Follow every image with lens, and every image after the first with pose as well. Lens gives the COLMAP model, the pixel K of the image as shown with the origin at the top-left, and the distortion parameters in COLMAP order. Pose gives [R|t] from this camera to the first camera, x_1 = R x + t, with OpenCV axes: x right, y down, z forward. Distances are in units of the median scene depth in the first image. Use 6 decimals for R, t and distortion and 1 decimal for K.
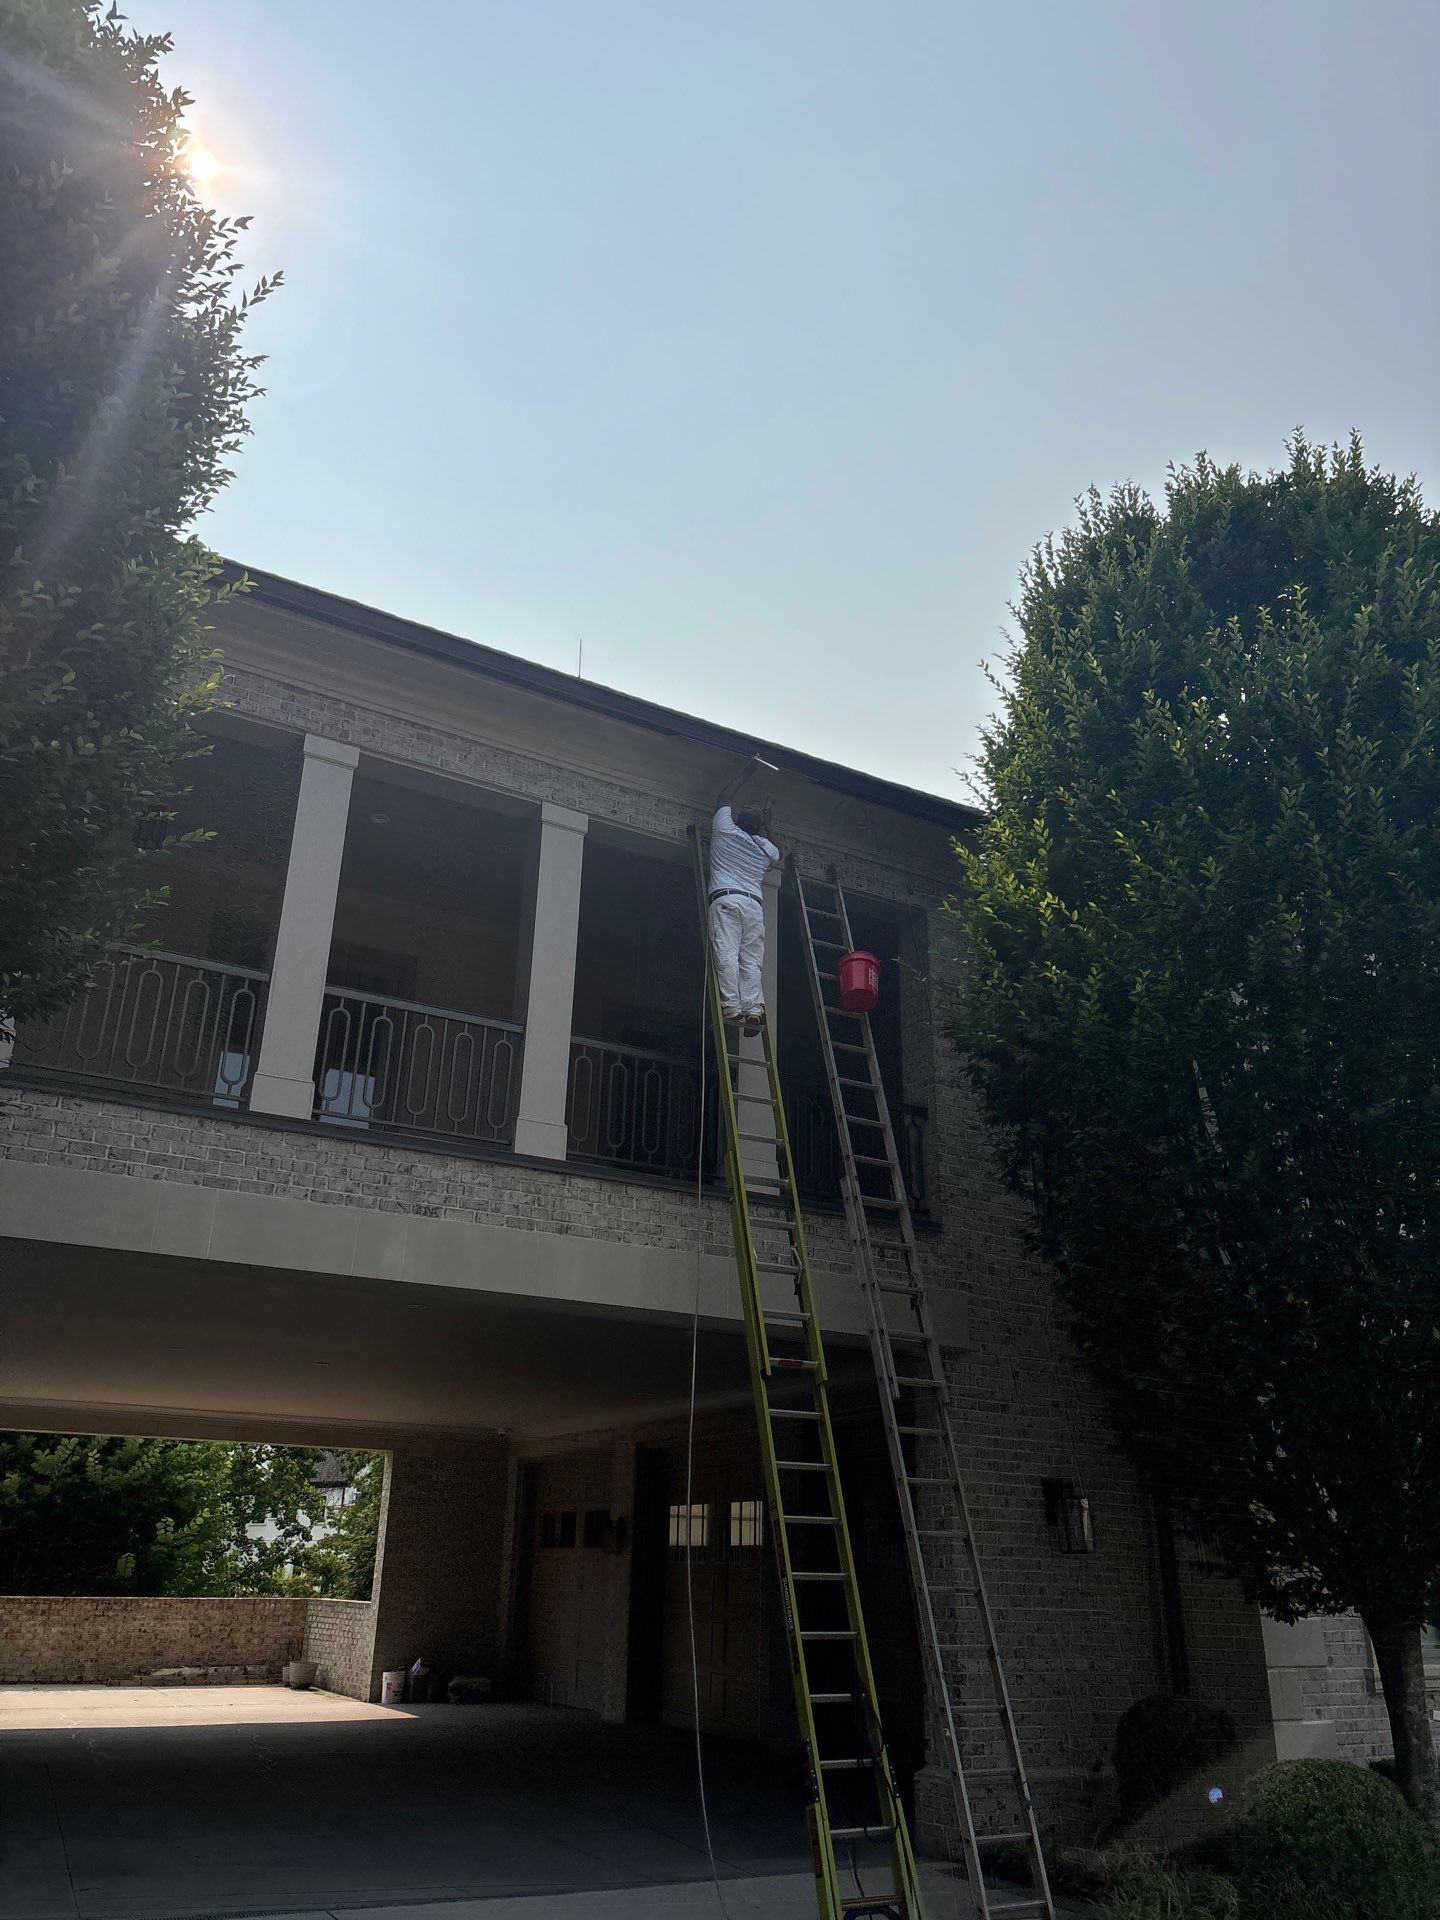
lens RADIAL K [[1410.5, 0, 720.0], [0, 1410.5, 960.0], [0, 0, 1]] dist [0.141772, -0.001088]
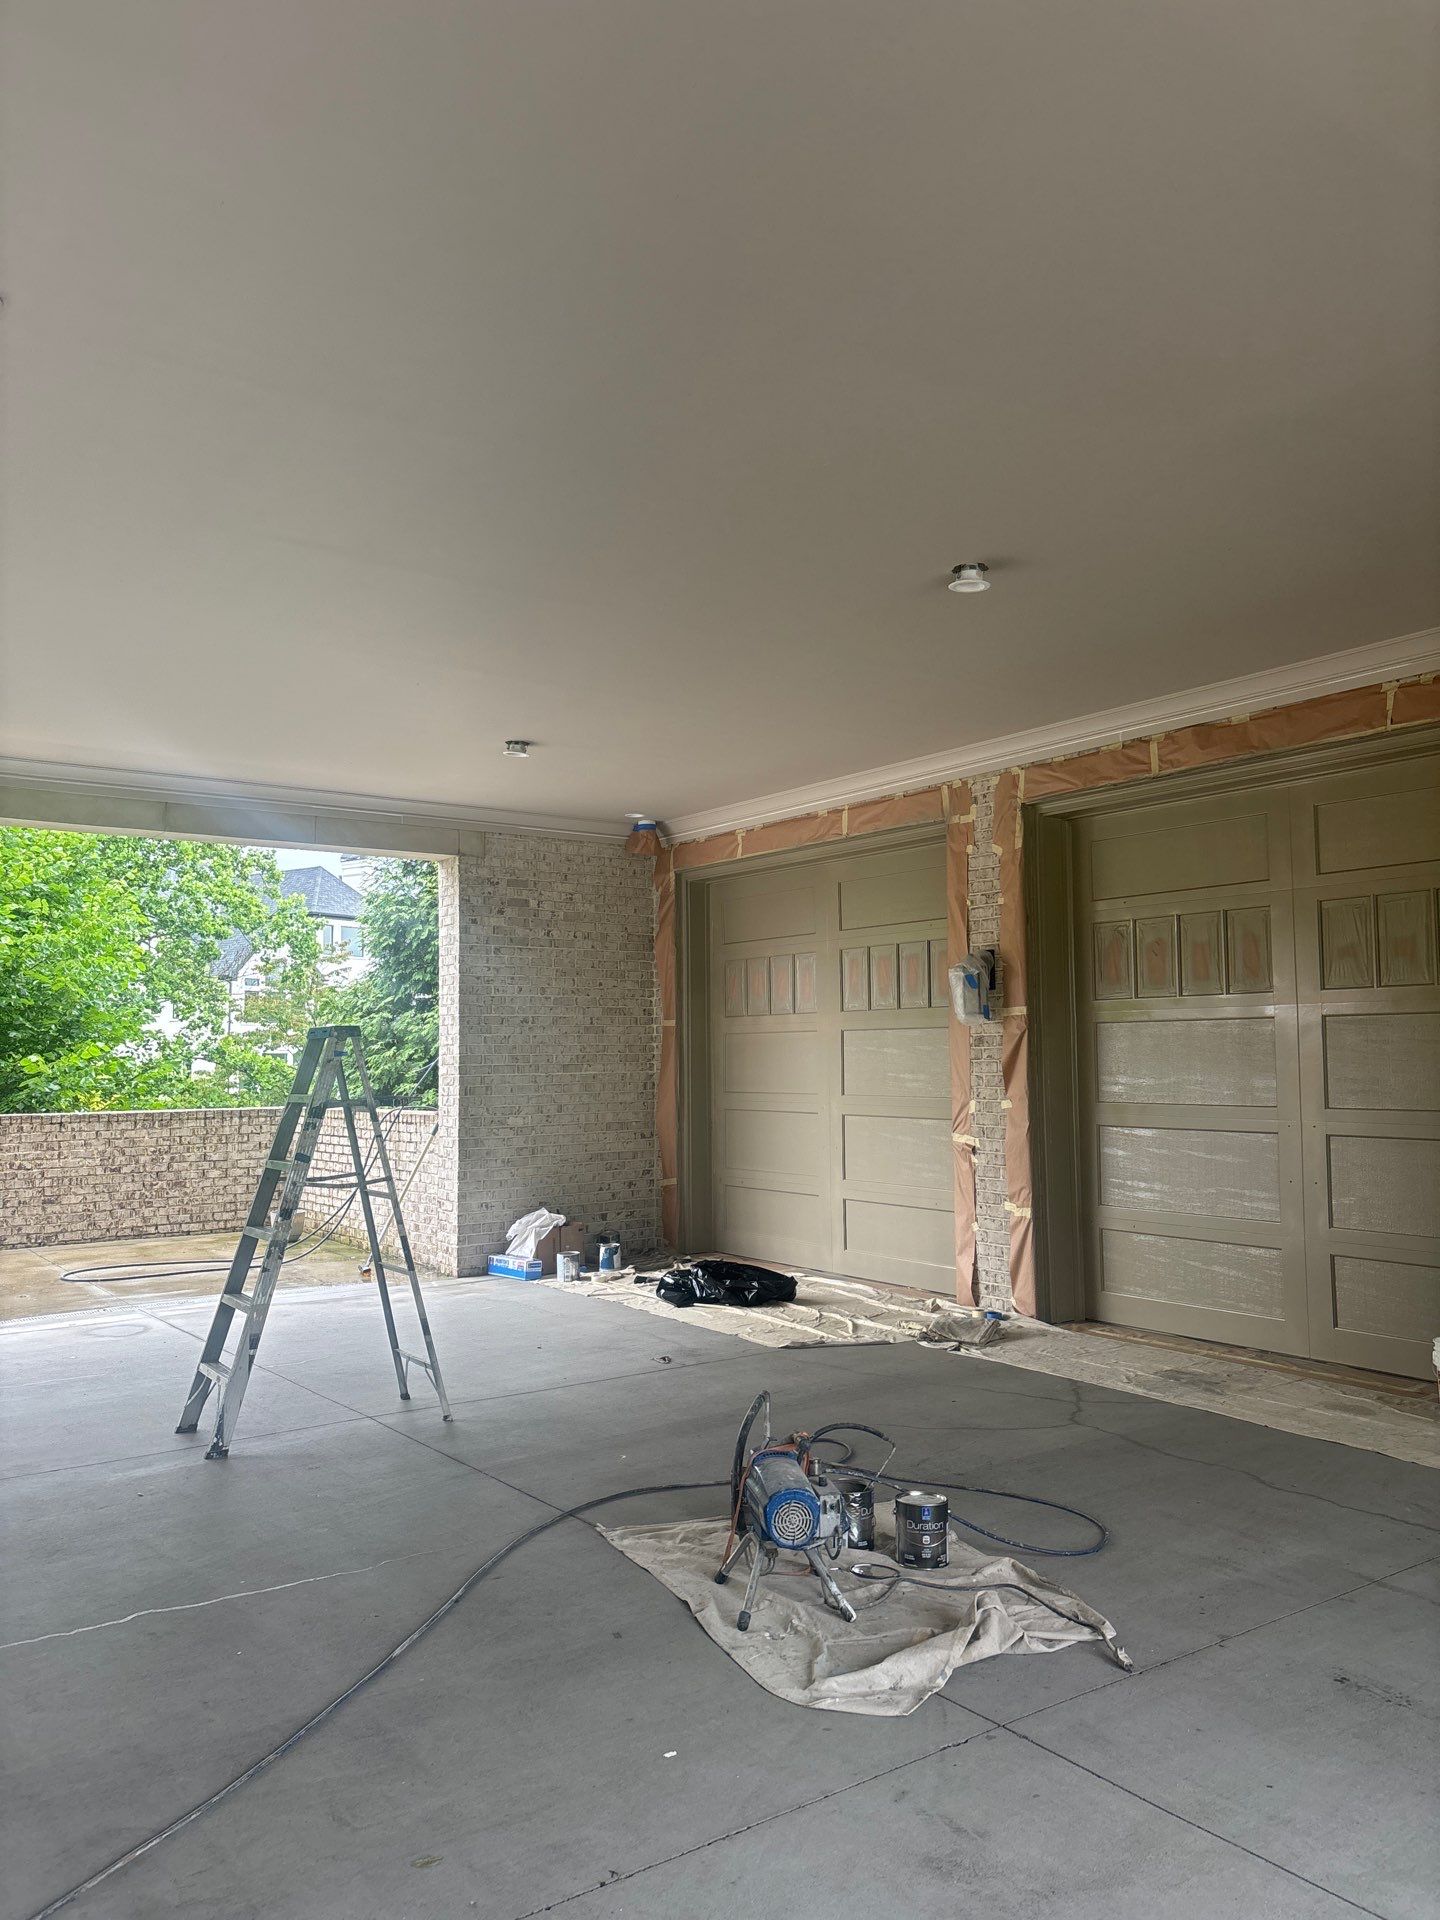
lens RADIAL K [[1410.5, 0, 720.0], [0, 1410.5, 960.0], [0, 0, 1]] dist [0.141772, -0.001088]
pose [[0.993369, -0.035679, 0.109297, -0.108499], [-0.002075, 0.944911, 0.327321, 0.119653], [-0.114954, -0.325377, 0.938571, 0.286433]]
